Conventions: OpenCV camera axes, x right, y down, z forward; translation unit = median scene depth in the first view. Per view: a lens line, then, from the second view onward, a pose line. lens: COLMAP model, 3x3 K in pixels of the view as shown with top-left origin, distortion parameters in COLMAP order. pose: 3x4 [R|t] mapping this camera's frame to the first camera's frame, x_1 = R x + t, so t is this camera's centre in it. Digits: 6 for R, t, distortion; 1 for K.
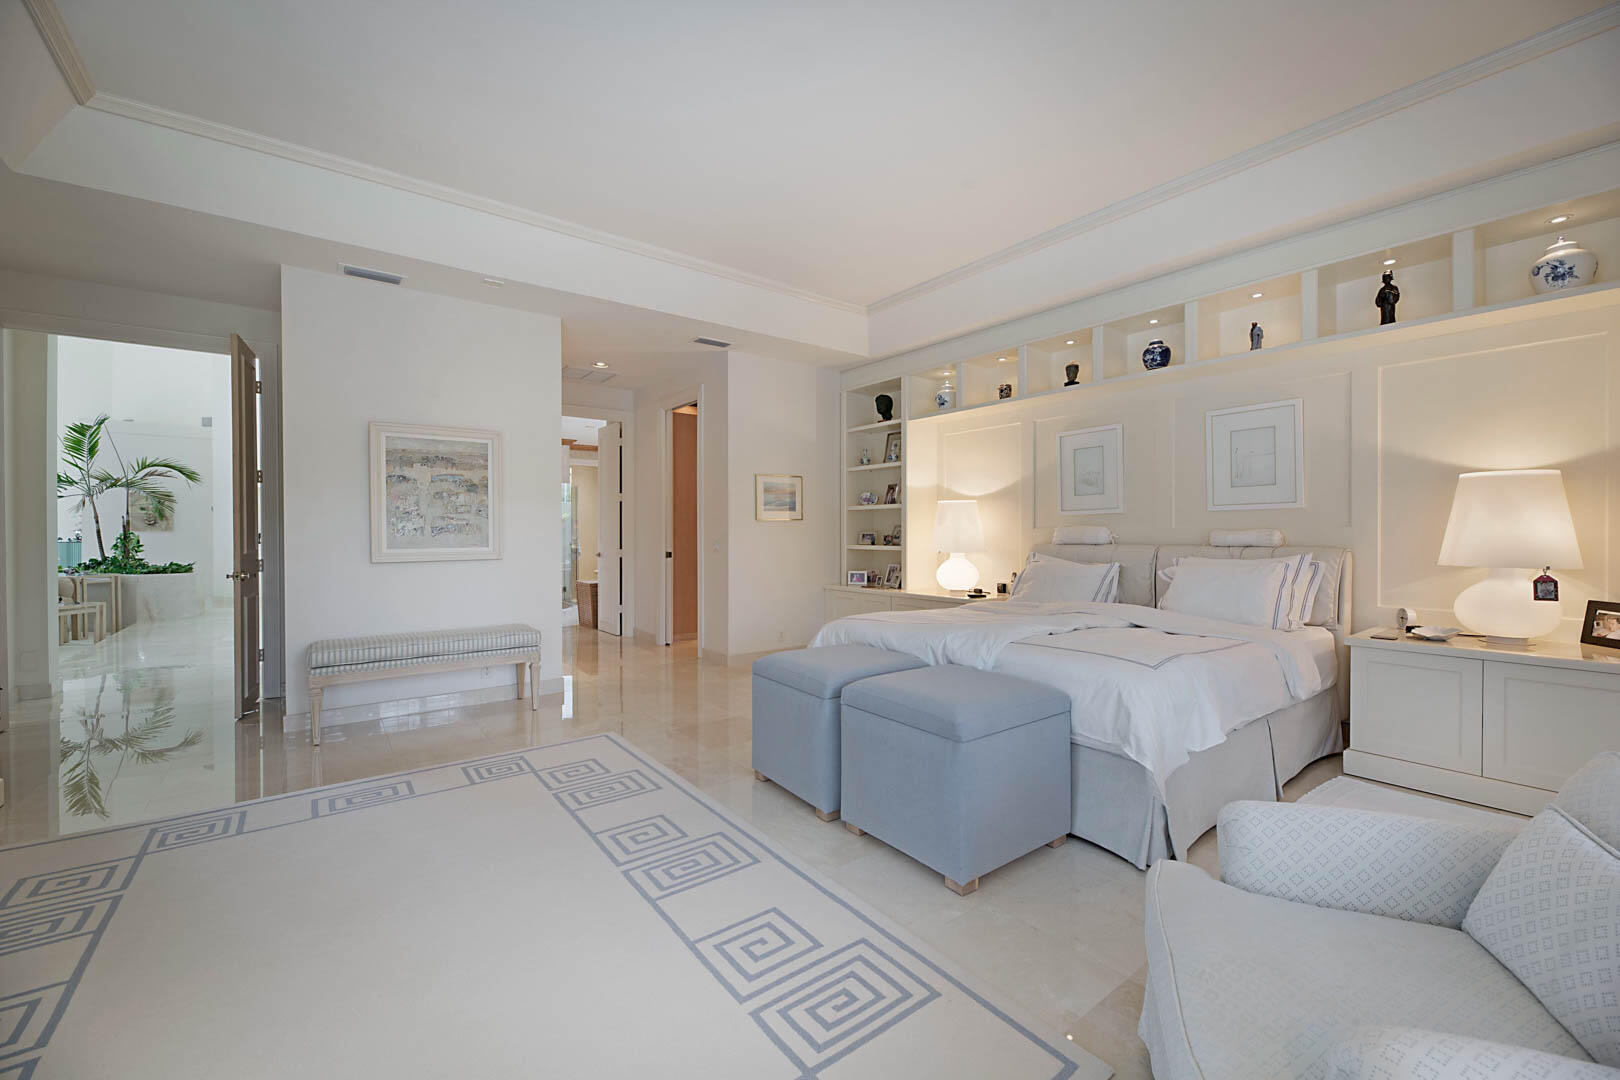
lens RADIAL K [[656.1, 0, 818.3], [0, 656.1, 542.0], [0, 0, 1]] dist [-0.002582, -0.001242]
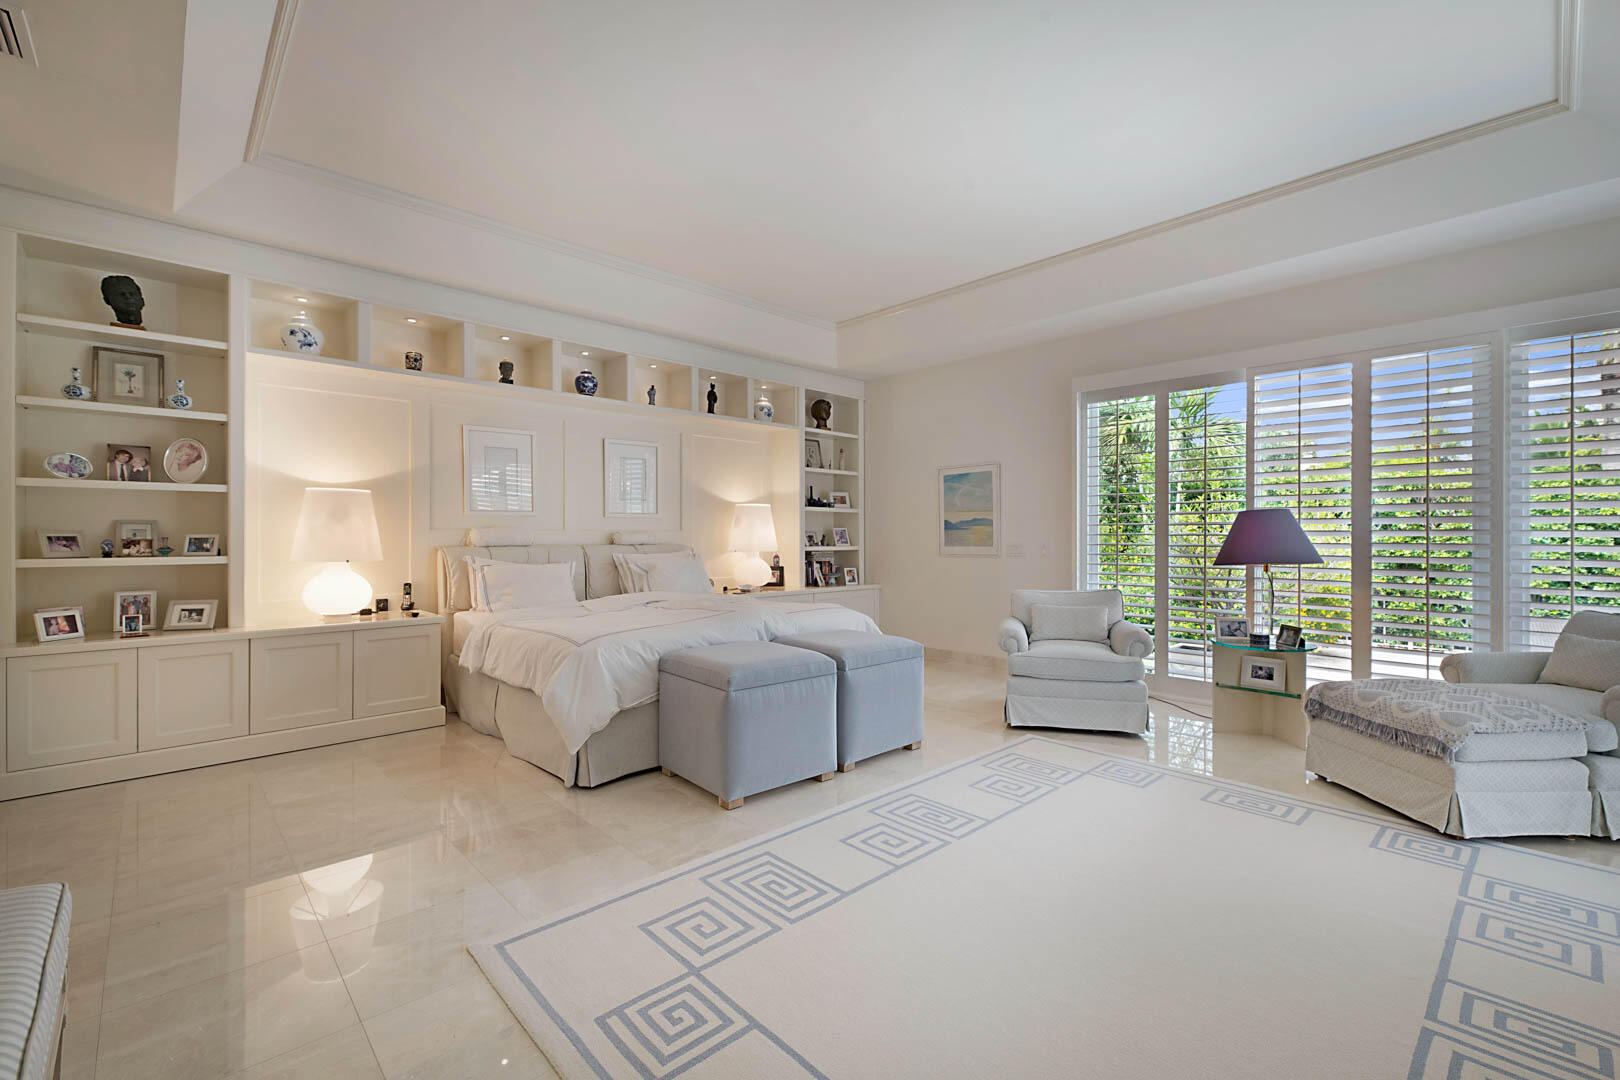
lens RADIAL K [[712.2, 0, 816.3], [0, 712.2, 534.9], [0, 0, 1]] dist [-0.003978, -0.000511]
pose [[-0.118264, 0.007311, 0.992955, -1.033701], [0.017768, 0.999828, -0.005246, -0.000122], [-0.992823, 0.017023, -0.118373, 0.974700]]
